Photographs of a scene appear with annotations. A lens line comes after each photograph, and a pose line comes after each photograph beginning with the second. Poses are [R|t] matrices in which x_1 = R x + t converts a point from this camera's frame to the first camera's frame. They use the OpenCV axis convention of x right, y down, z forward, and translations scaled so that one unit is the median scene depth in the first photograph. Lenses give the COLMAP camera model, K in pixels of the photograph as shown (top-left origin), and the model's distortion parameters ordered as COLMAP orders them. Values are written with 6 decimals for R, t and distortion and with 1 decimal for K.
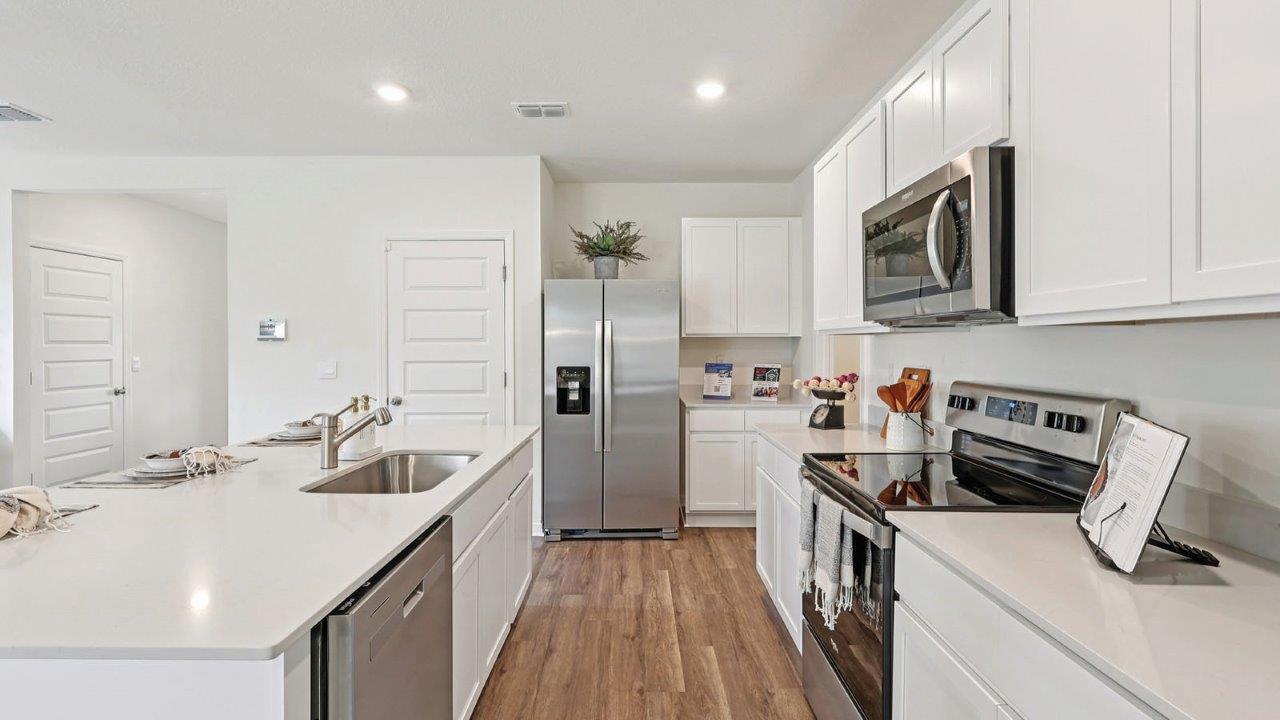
lens RADIAL K [[602.7, 0, 634.5], [0, 602.7, 342.5], [0, 0, 1]] dist [-0.006857, 0.004039]
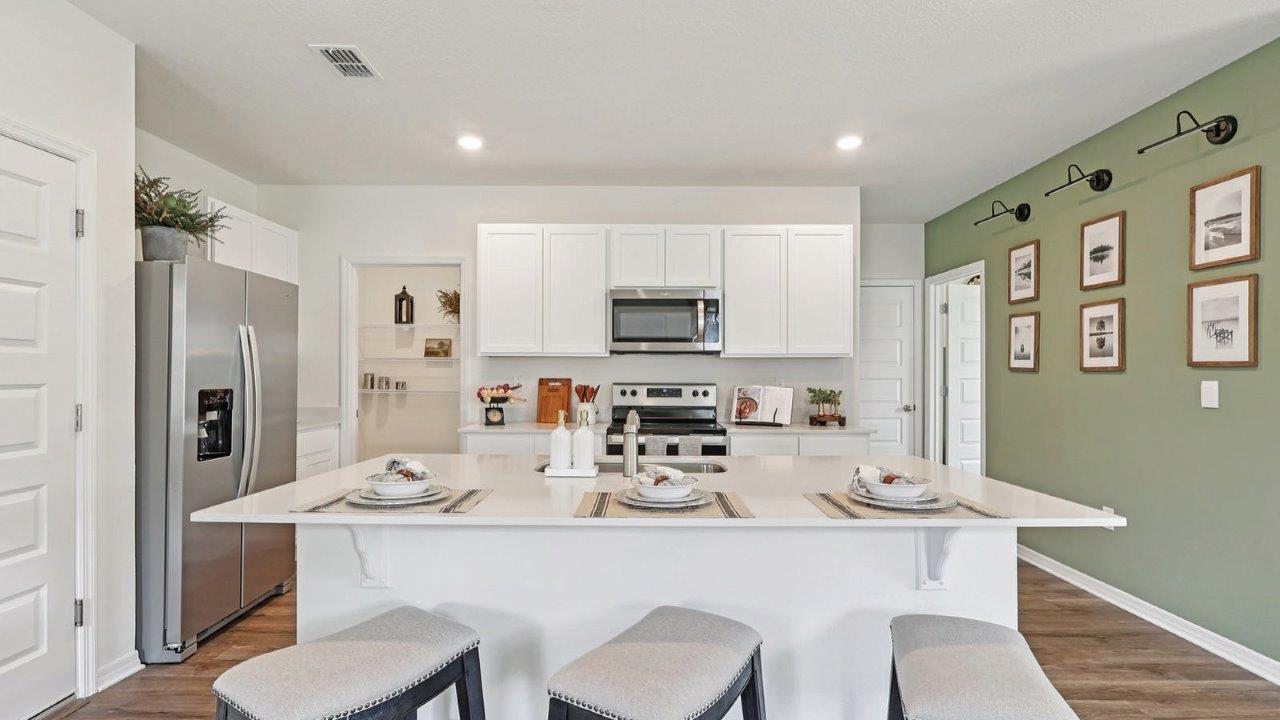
lens RADIAL K [[602.7, 0, 644.3], [0, 602.7, 369.2], [0, 0, 1]] dist [-0.006857, 0.004039]
pose [[-0.004186, 0.005816, 0.999974, -1.042854], [-0.008073, 0.999950, -0.005850, 0.022250], [-0.999959, -0.008098, -0.004139, 0.674564]]
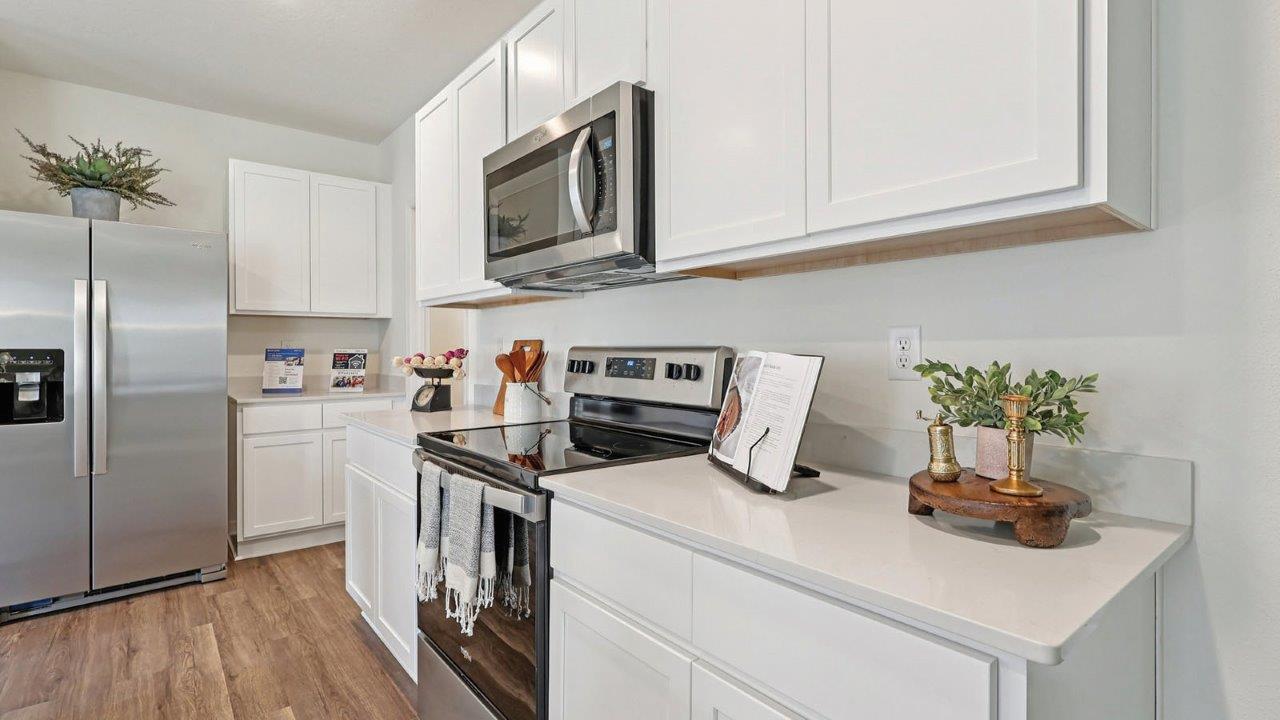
lens RADIAL K [[602.7, 0, 639.2], [0, 602.7, 350.8], [0, 0, 1]] dist [-0.006857, 0.004039]
pose [[0.772559, -0.003110, 0.634935, -0.006387], [-0.002135, 0.999970, 0.007496, 0.046821], [-0.634940, -0.007147, 0.772529, 0.125130]]
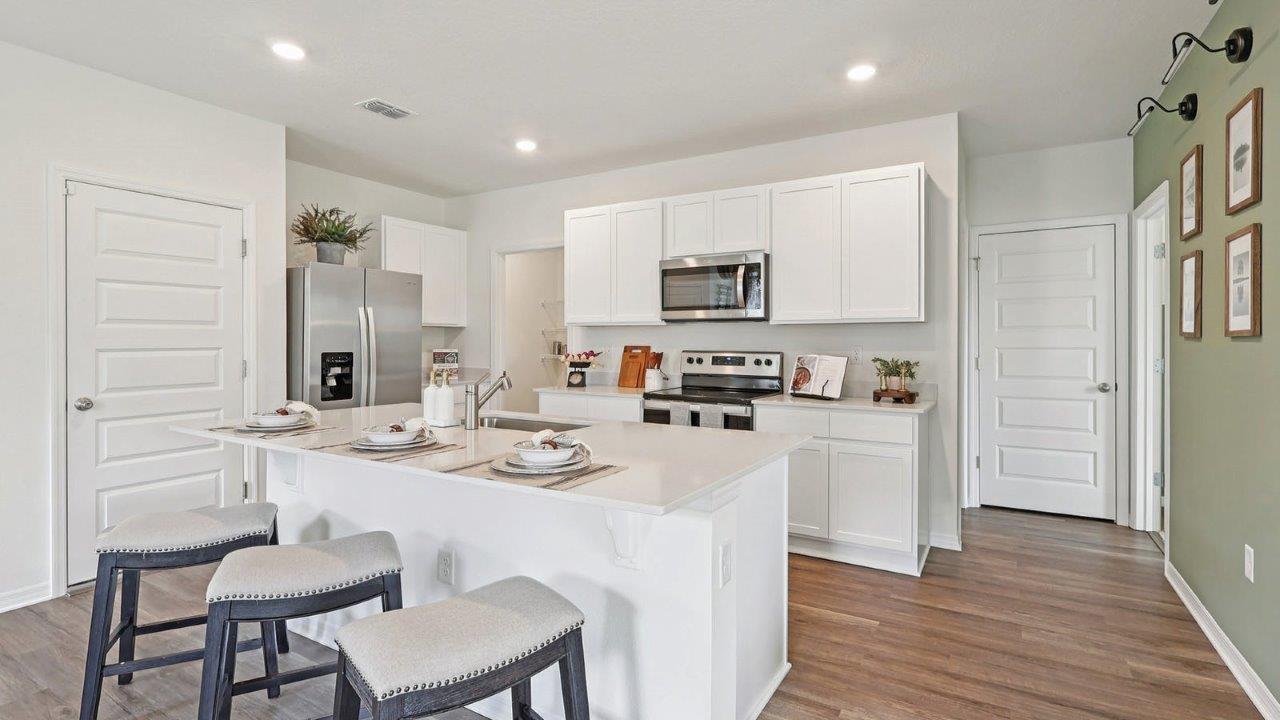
lens RADIAL K [[602.7, 0, 642.9], [0, 602.7, 337.7], [0, 0, 1]] dist [-0.006857, 0.004039]
pose [[0.504565, 0.004547, 0.863362, -0.927271], [-0.006241, 0.999979, -0.001618, 0.018758], [-0.863351, -0.004572, 0.504583, 0.082527]]
